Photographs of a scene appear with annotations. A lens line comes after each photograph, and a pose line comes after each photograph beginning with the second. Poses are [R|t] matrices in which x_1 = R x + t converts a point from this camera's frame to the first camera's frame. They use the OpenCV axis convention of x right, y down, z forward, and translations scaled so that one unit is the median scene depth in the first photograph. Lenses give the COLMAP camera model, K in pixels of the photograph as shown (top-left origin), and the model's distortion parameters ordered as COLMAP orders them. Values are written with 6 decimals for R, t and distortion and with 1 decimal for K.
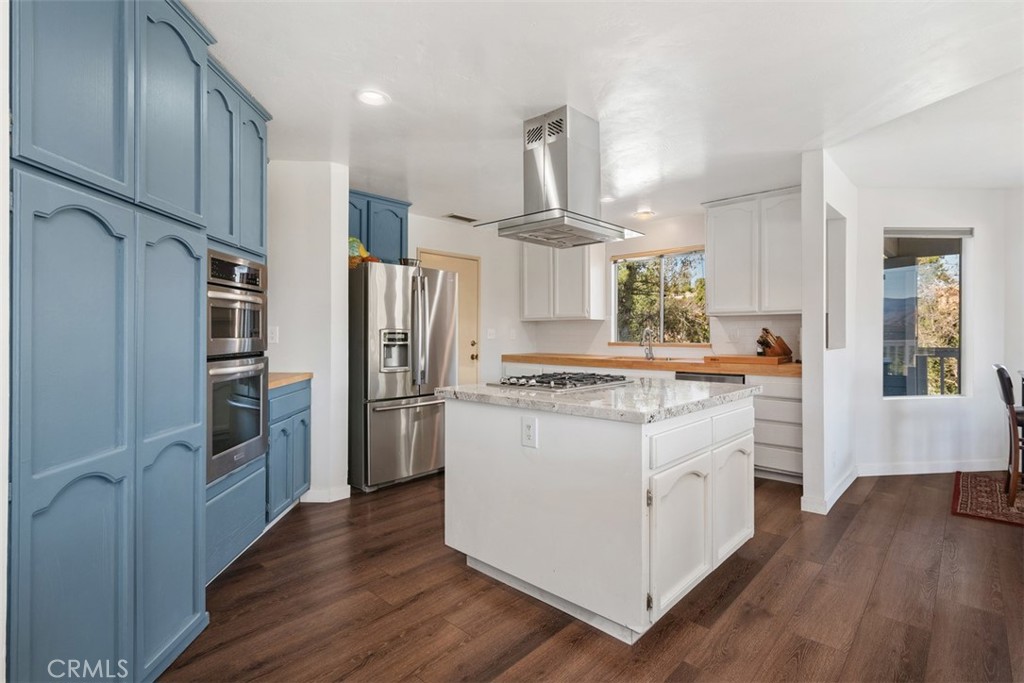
lens RADIAL K [[497.5, 0, 510.6], [0, 497.5, 336.3], [0, 0, 1]] dist [-0.009768, 0.000715]
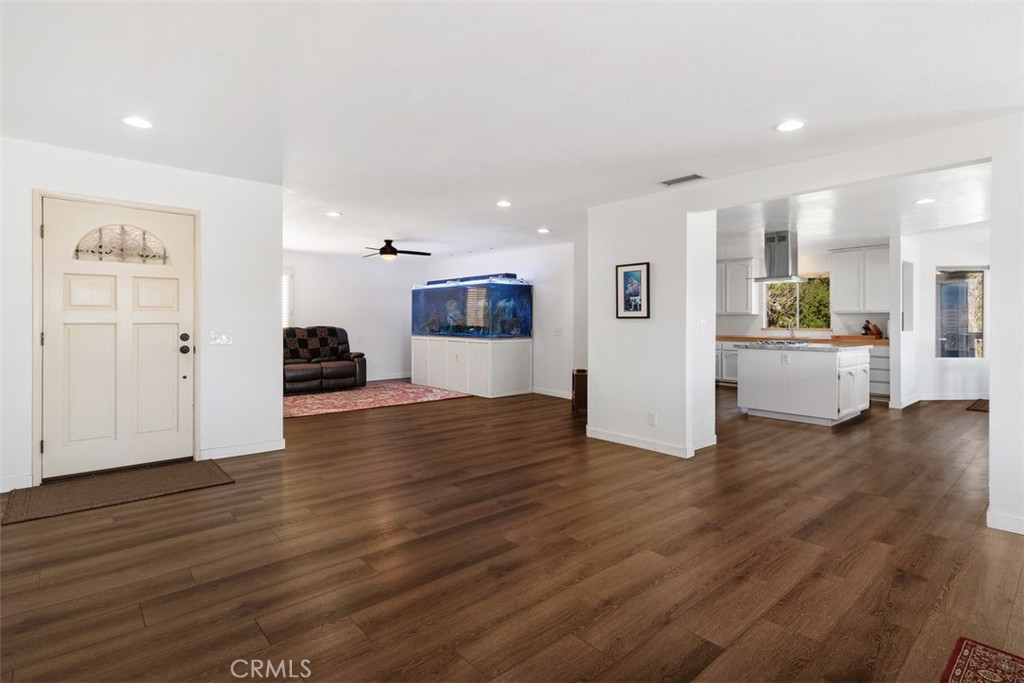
lens RADIAL K [[497.5, 0, 511.1], [0, 497.5, 322.8], [0, 0, 1]] dist [-0.009768, 0.000715]
pose [[0.994324, 0.004822, -0.106285, -0.652698], [-0.005340, 0.999975, -0.004588, 0.009595], [0.106260, 0.005129, 0.994325, -1.043368]]
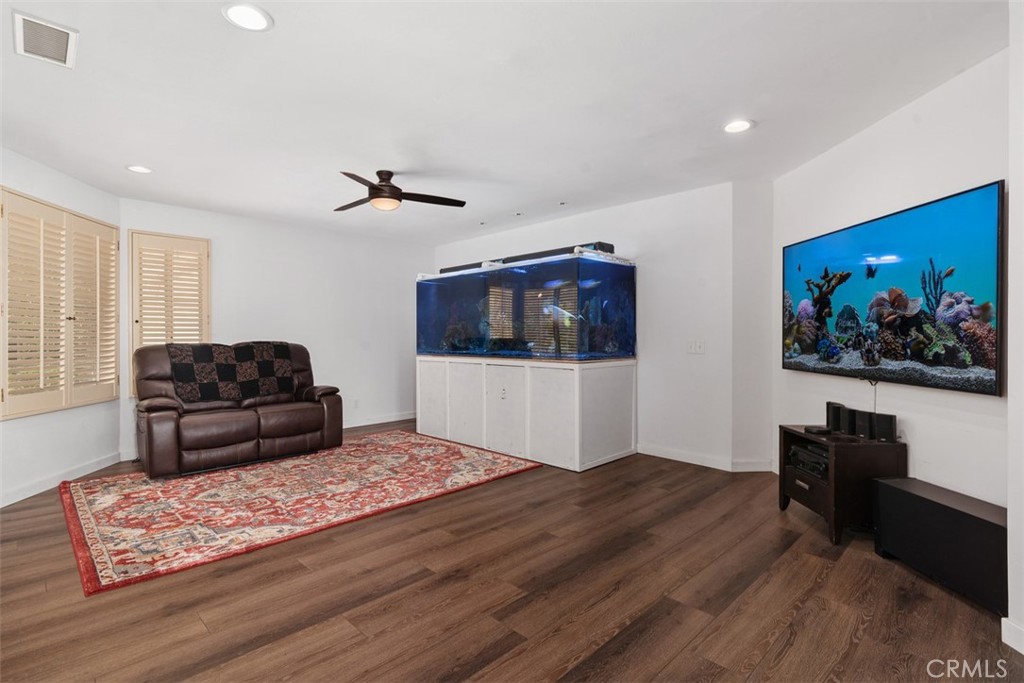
lens RADIAL K [[497.5, 0, 516.9], [0, 497.5, 338.5], [0, 0, 1]] dist [-0.009768, 0.000715]
pose [[0.998784, -0.003154, -0.049205, -1.011885], [0.002883, 0.999980, -0.005592, 0.020878], [0.049222, 0.005443, 0.998773, -0.177930]]
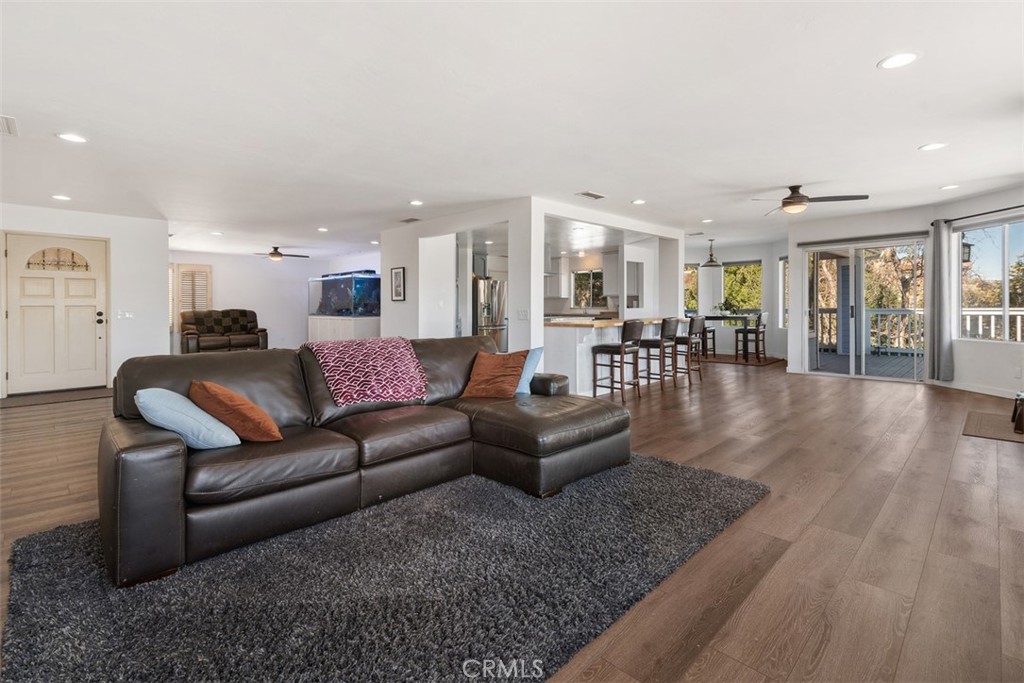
lens RADIAL K [[467.1, 0, 505.7], [0, 467.1, 307.5], [0, 0, 1]] dist [0.021151, -0.000834]
pose [[0.998637, -0.003795, -0.052052, 0.024291], [0.003548, 0.999982, -0.004840, 0.027867], [0.052069, 0.004649, 0.998633, -1.637123]]
